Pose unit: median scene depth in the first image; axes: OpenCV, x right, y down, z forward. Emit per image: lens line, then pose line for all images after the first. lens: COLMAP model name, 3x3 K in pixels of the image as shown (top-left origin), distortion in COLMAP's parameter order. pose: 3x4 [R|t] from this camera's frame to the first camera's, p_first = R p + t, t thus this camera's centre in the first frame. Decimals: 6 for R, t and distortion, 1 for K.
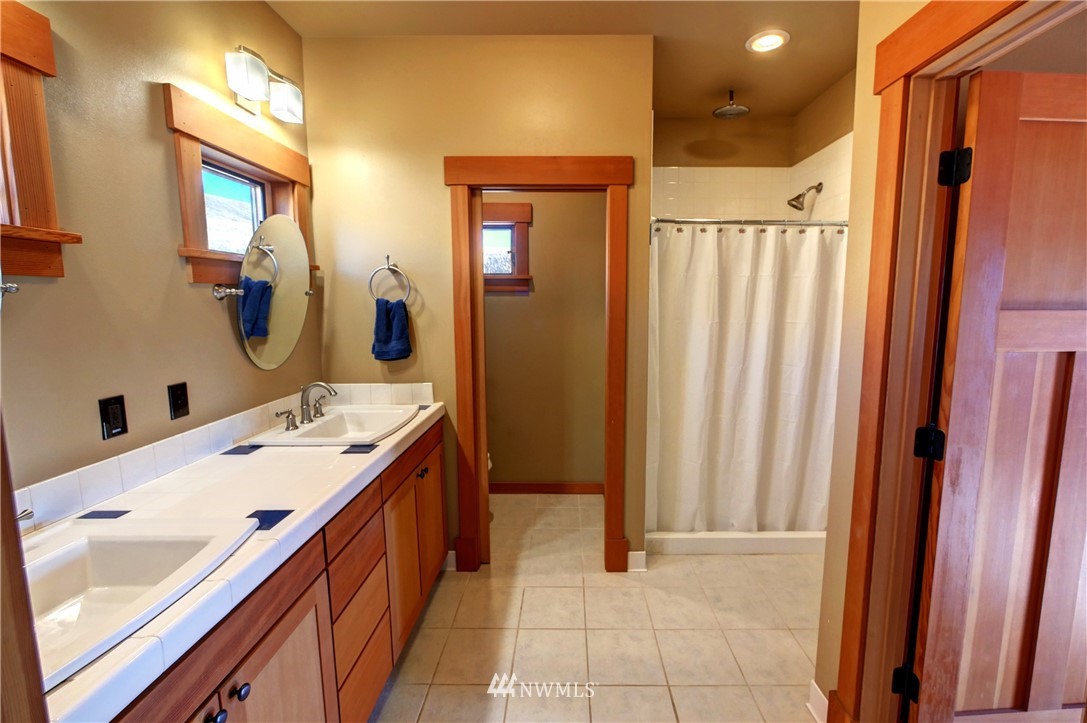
lens RADIAL K [[450.2, 0, 543.7], [0, 450.2, 352.1], [0, 0, 1]] dist [-0.003236, -0.000364]
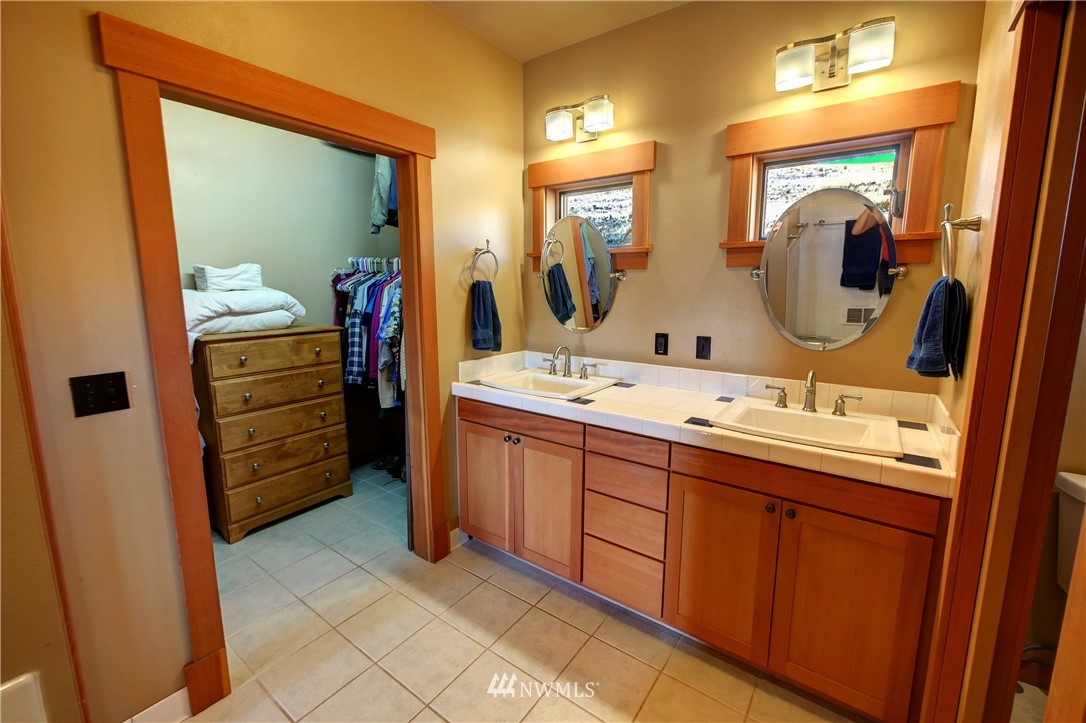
lens RADIAL K [[449.8, 0, 543.2], [0, 449.8, 352.1], [0, 0, 1]] dist [-0.003236, -0.000364]
pose [[-0.544636, 0.131707, -0.828266, 0.726671], [-0.092938, 0.972031, 0.215680, -0.153734], [0.833507, 0.194444, -0.517163, 1.353558]]
